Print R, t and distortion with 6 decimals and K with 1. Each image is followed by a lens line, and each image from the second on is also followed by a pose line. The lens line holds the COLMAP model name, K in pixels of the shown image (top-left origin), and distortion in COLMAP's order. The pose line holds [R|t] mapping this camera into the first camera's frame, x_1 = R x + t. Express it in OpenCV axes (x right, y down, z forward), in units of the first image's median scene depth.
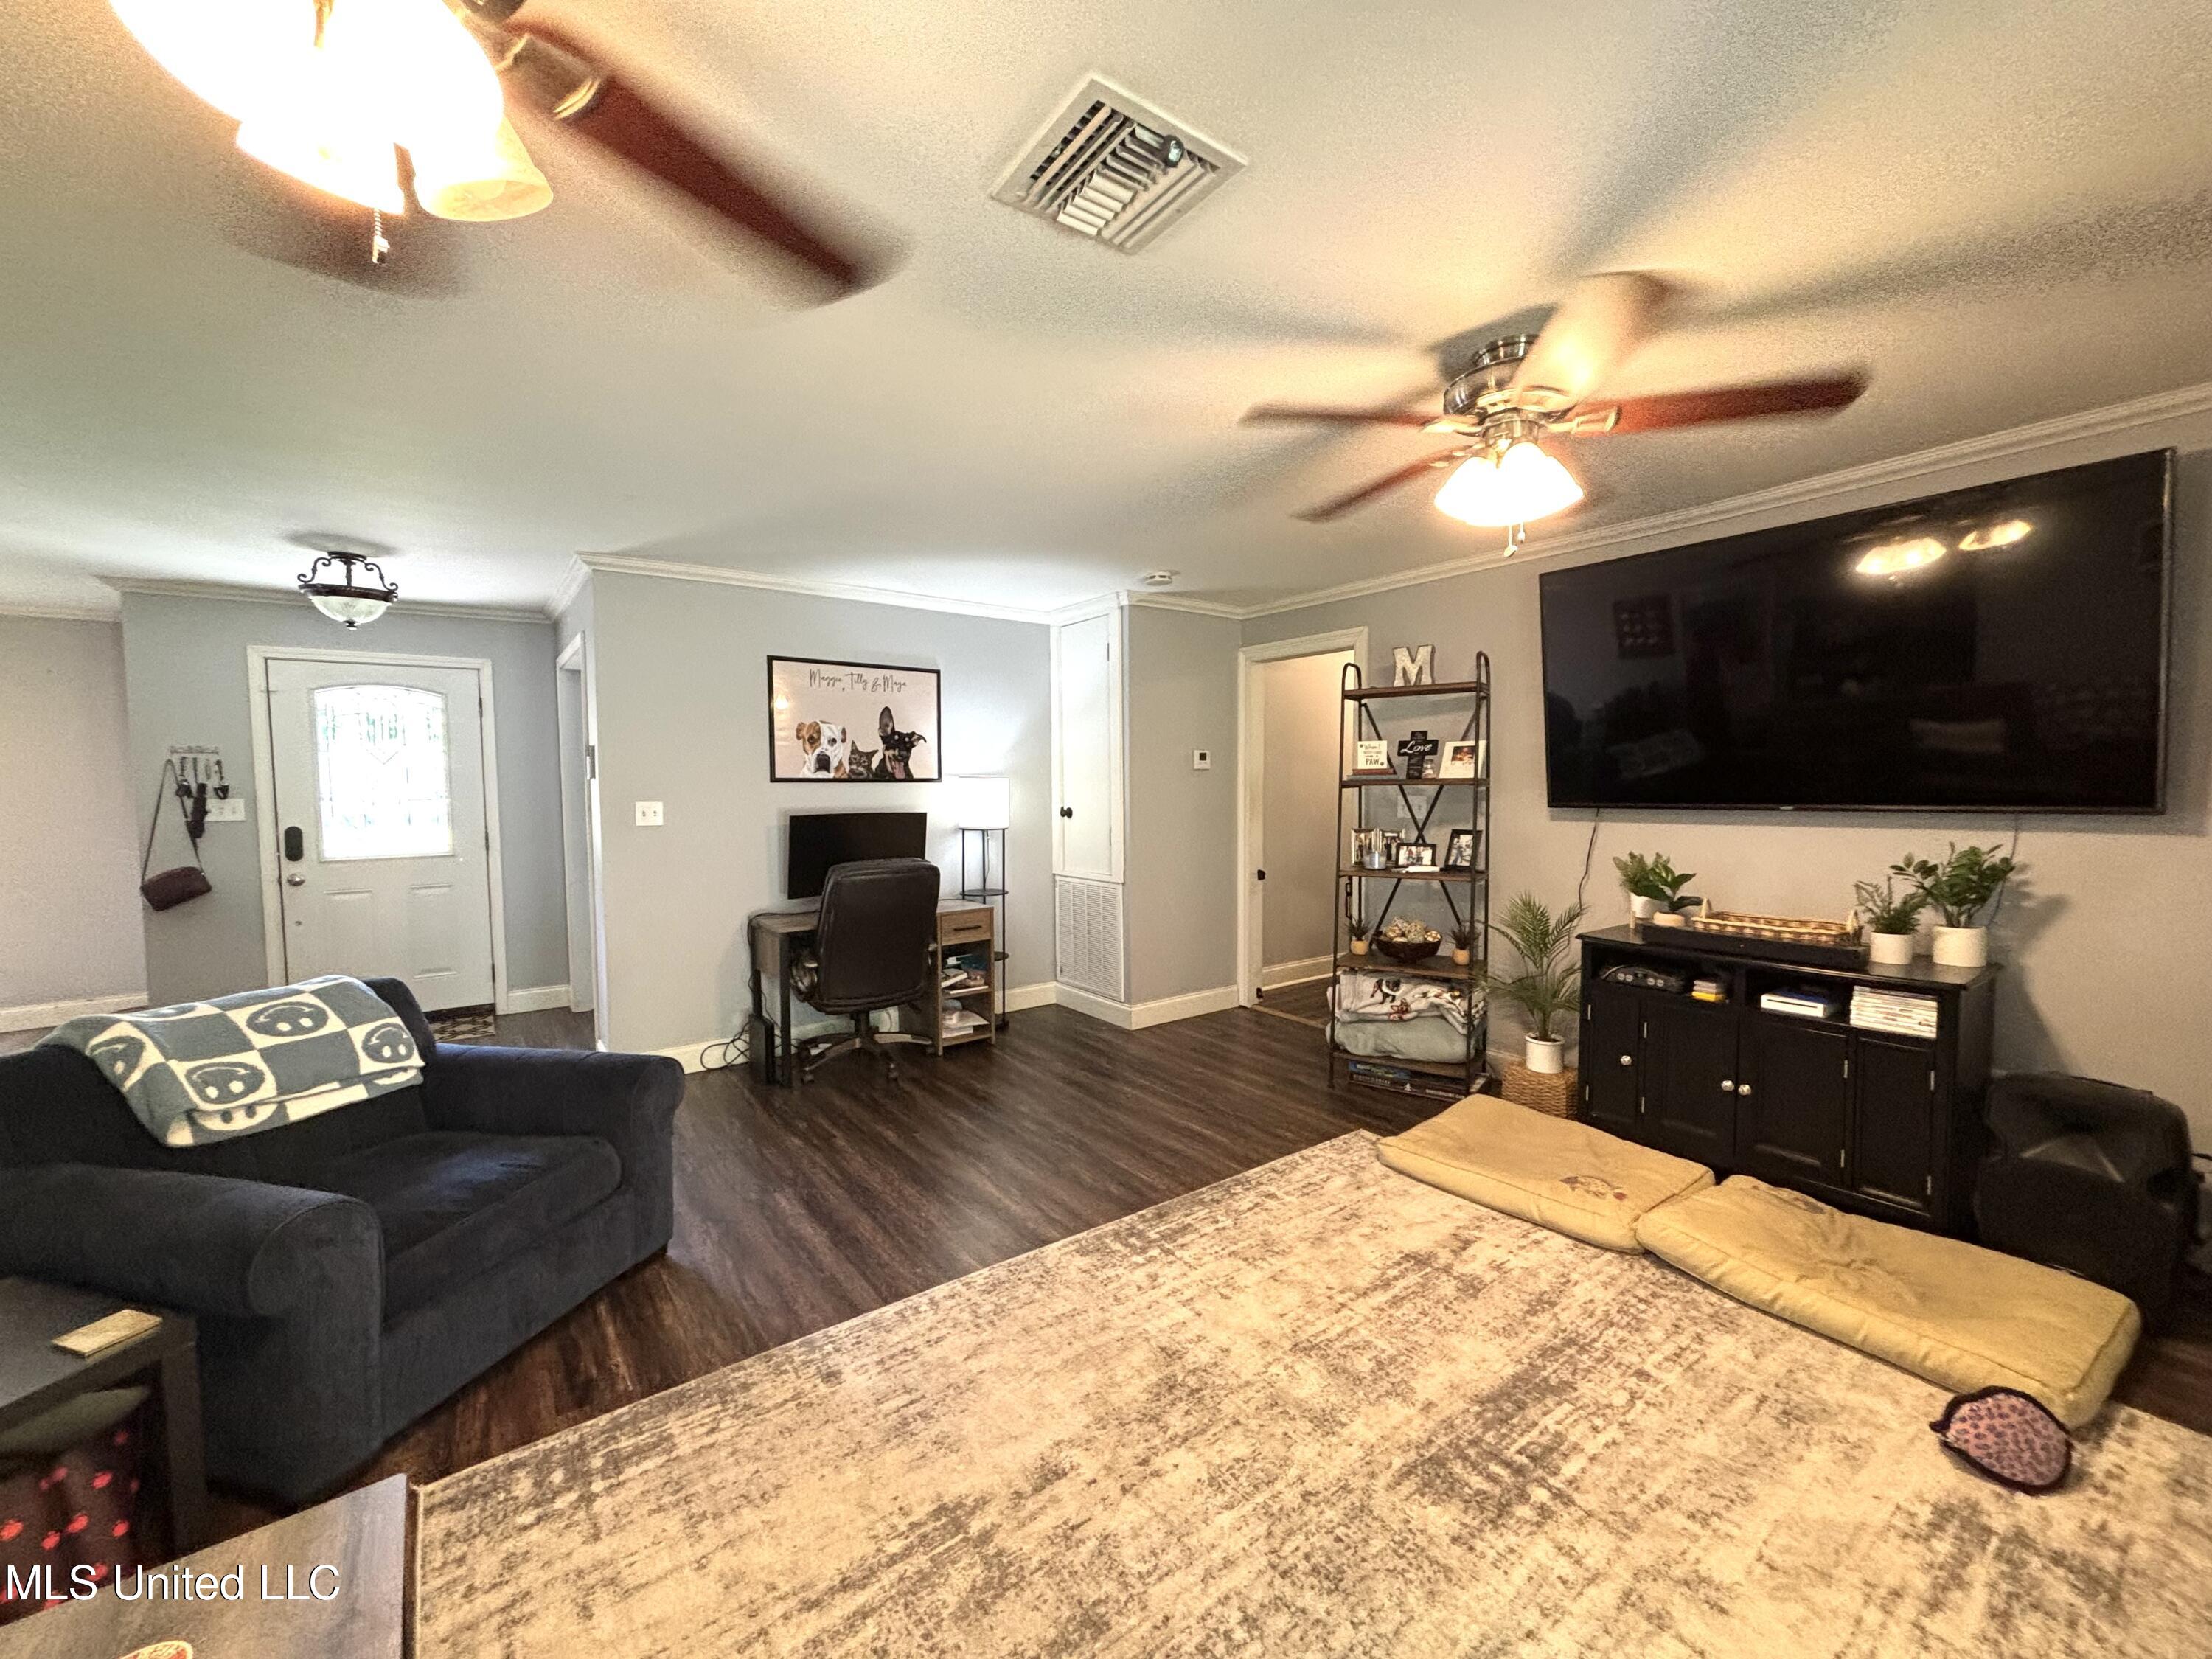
lens RADIAL K [[881.9, 0, 1104.9], [0, 881.9, 825.9], [0, 0, 1]] dist [0.000048, -0.000054]
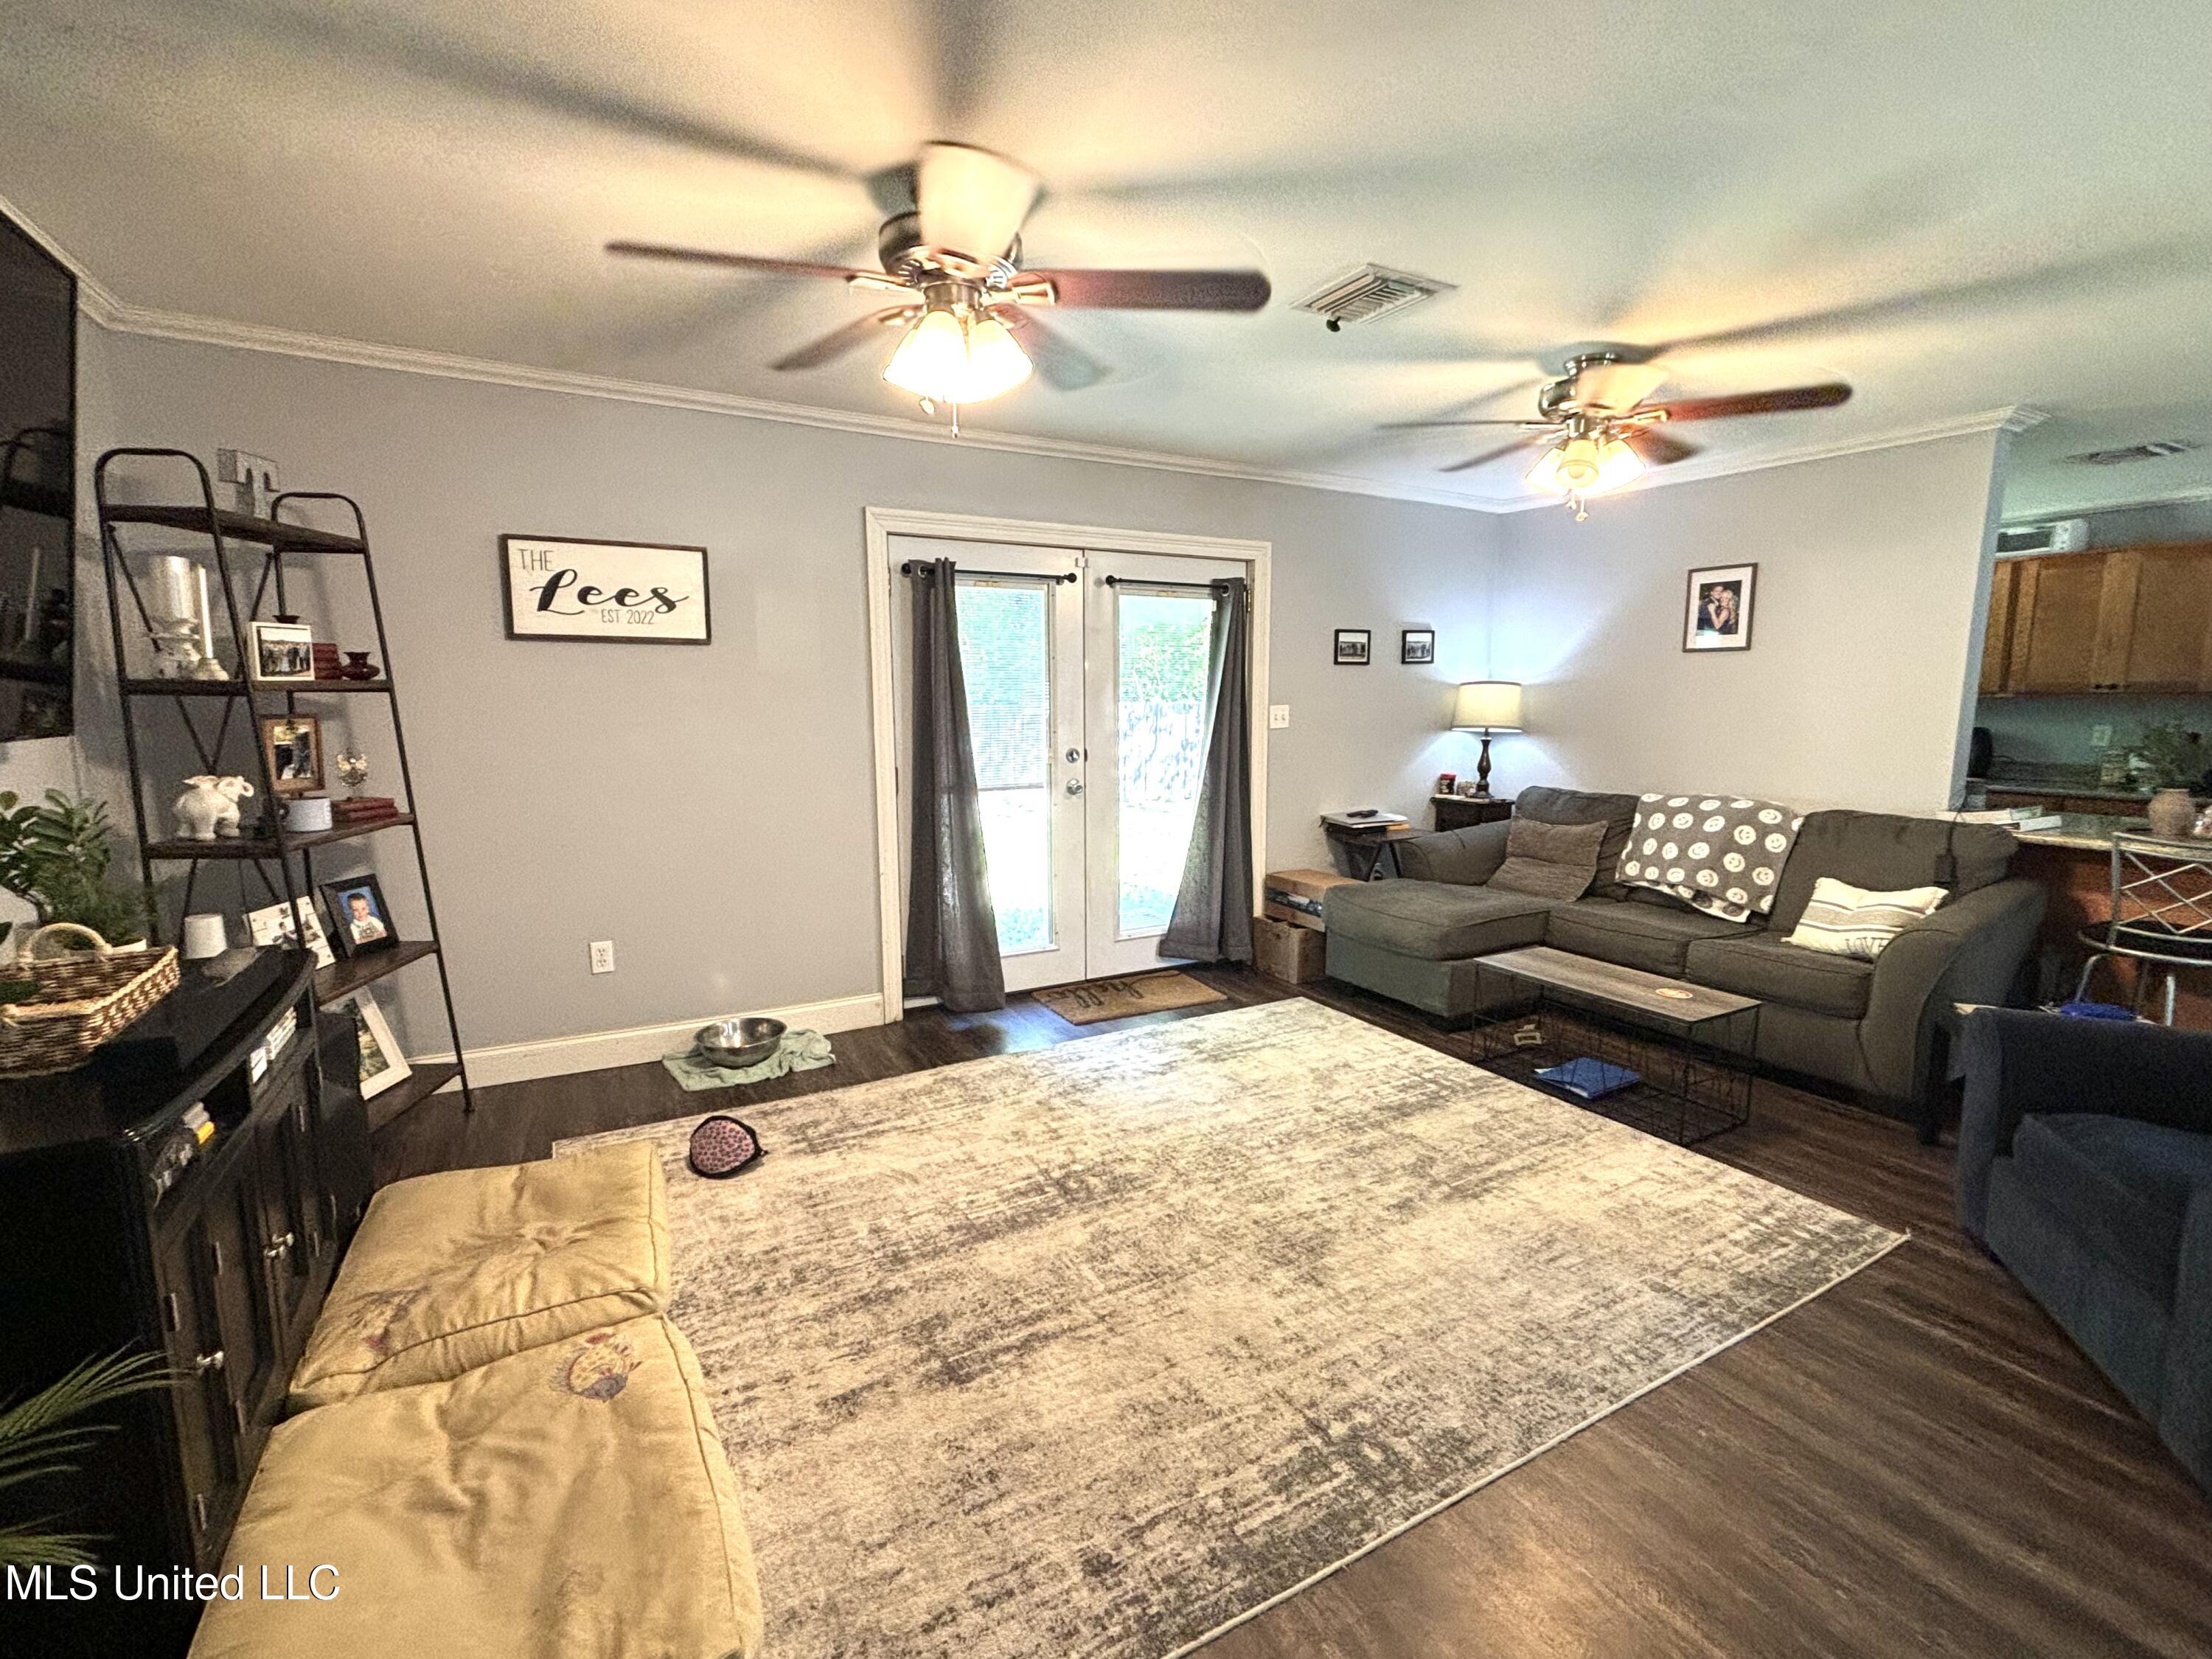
lens RADIAL K [[981.6, 0, 1106.9], [0, 981.6, 824.8], [0, 0, 1]] dist [-0.002483, -0.000215]
pose [[-0.991720, -0.011284, 0.127920, 0.174933], [0.012164, 0.983399, 0.181049, -0.096947], [-0.127840, 0.181106, -0.975119, 2.098243]]
